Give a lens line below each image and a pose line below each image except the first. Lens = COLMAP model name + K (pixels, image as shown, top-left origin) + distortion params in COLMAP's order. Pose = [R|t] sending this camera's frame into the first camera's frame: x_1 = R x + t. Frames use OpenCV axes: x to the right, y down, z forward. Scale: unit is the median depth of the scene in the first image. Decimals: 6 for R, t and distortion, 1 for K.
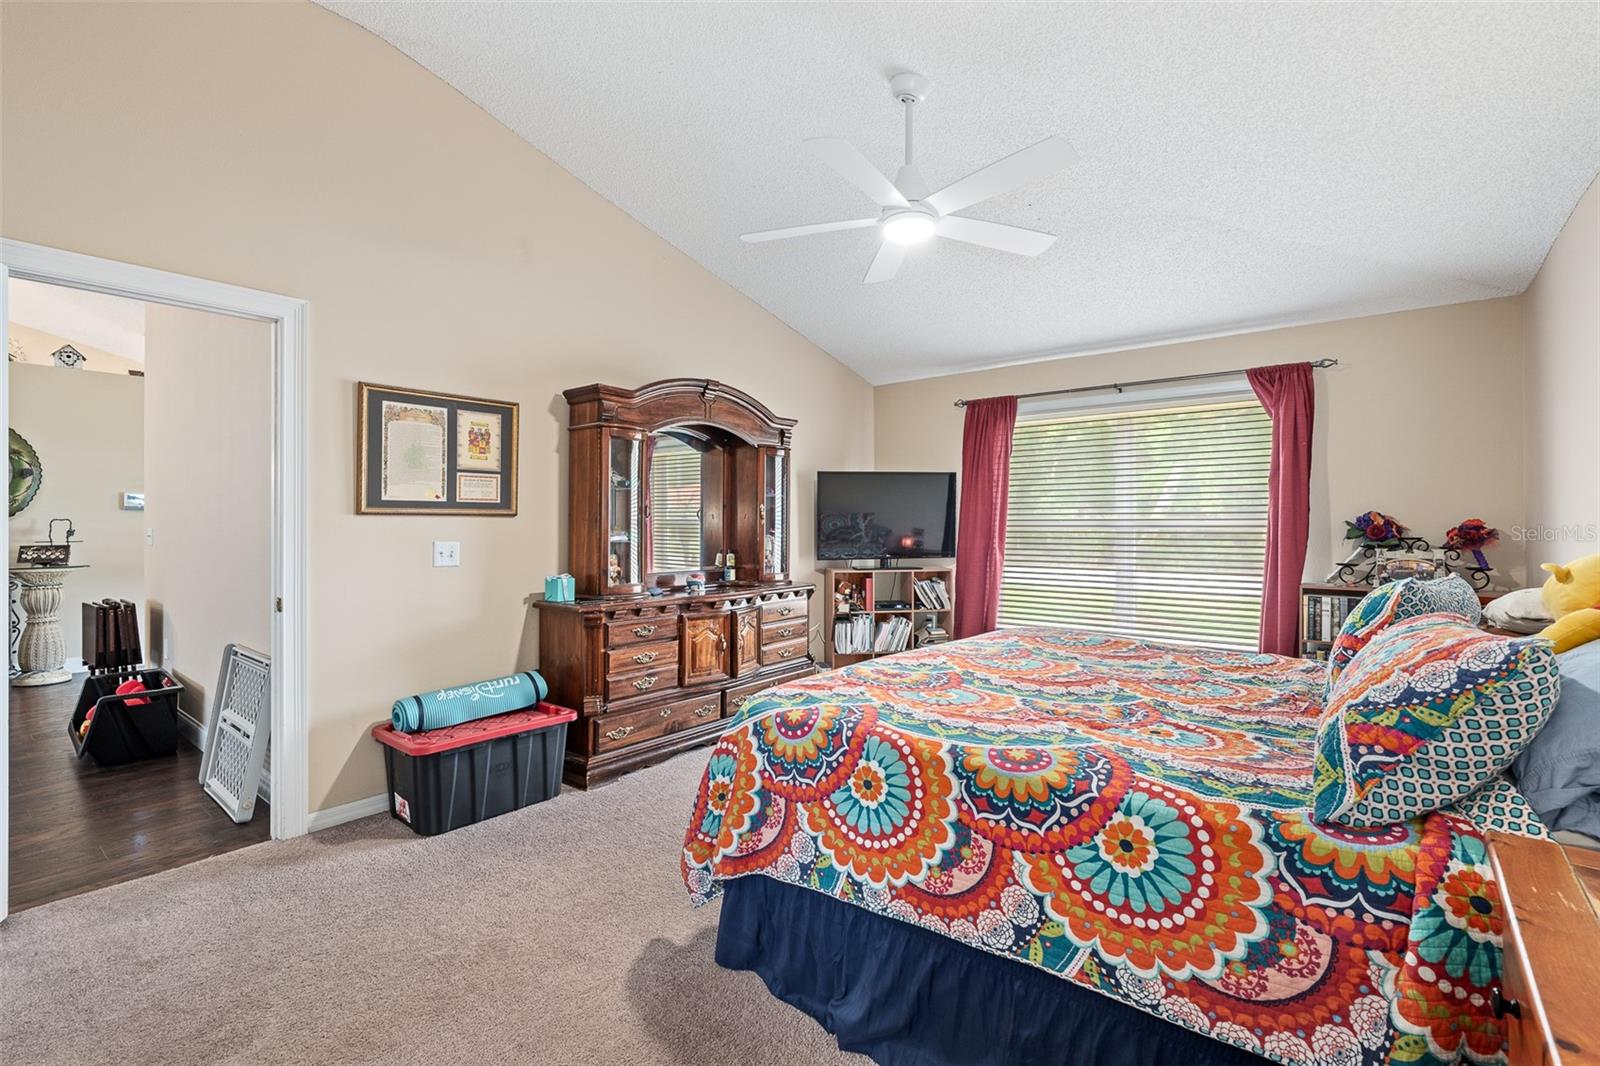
lens RADIAL K [[728.8, 0, 803.8], [0, 728.8, 524.5], [0, 0, 1]] dist [-0.001695, 0.000540]
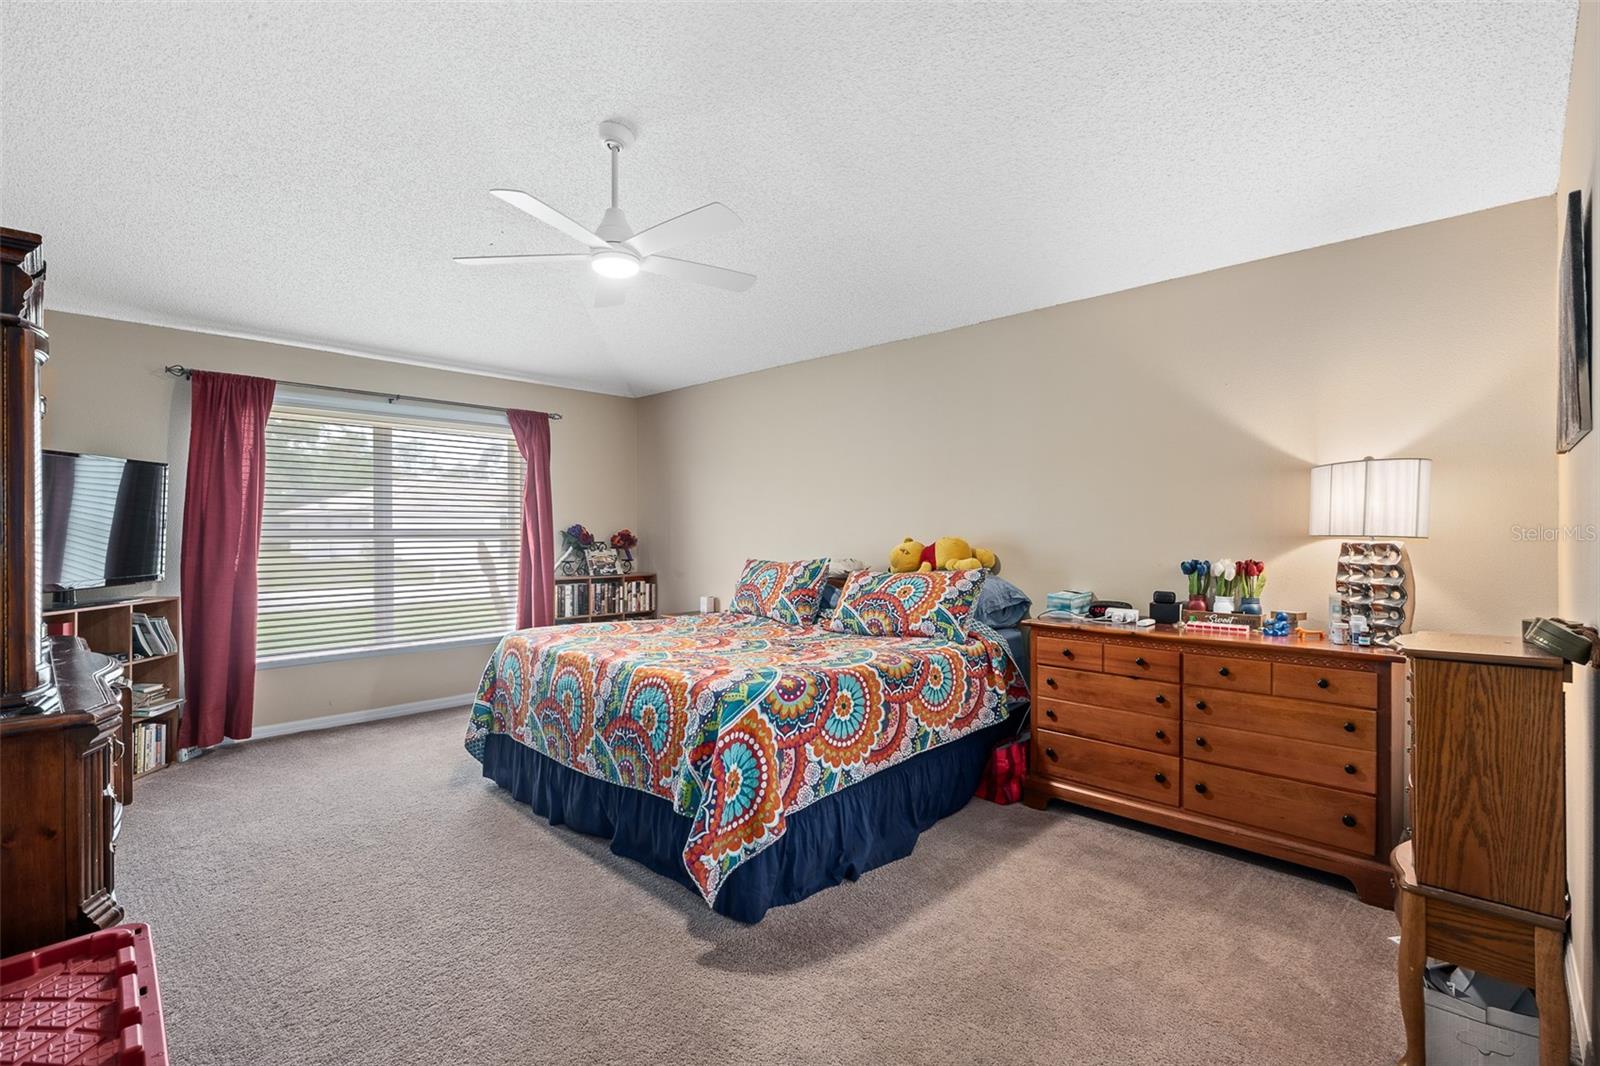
lens RADIAL K [[723.1, 0, 806.6], [0, 723.1, 535.1], [0, 0, 1]] dist [-0.003445, 0.001955]
pose [[0.079310, -0.005469, 0.996835, -1.327631], [0.002837, 0.999982, 0.005260, -0.005877], [-0.996846, 0.002411, 0.079324, 0.898589]]
